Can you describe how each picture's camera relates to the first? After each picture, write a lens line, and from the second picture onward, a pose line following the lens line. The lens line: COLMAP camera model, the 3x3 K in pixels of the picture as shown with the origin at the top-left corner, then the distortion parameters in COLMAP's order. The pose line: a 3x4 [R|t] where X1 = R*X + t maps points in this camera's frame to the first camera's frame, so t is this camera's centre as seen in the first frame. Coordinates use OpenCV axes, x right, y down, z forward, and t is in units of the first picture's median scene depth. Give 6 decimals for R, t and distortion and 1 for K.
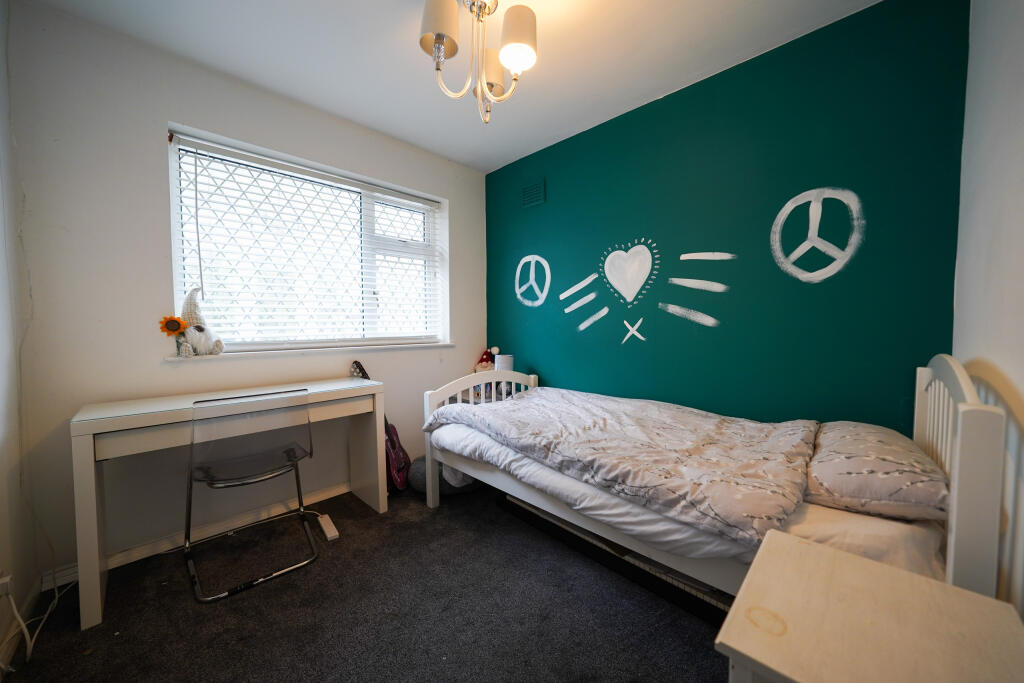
lens RADIAL K [[357.7, 0, 508.5], [0, 357.7, 339.1], [0, 0, 1]] dist [-0.031154, 0.007917]
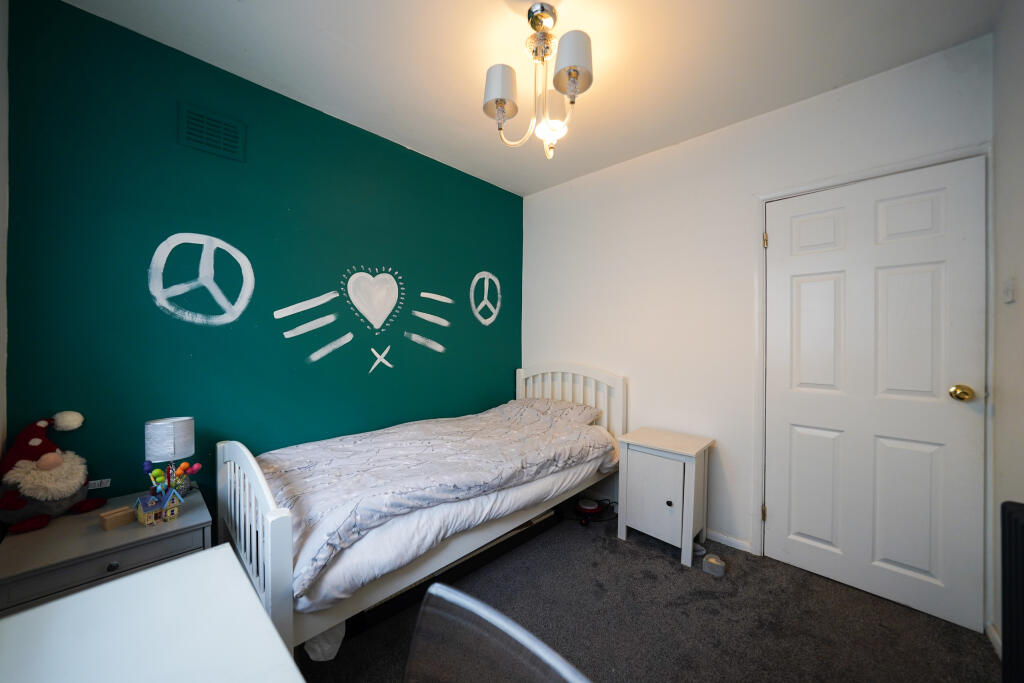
lens RADIAL K [[357.7, 0, 508.5], [0, 357.7, 339.1], [0, 0, 1]] dist [-0.031154, 0.007917]
pose [[-0.018361, 0.007017, 0.999807, -0.667922], [0.040686, 0.999152, -0.006265, -0.059135], [-0.999003, 0.040563, -0.018631, 0.698570]]
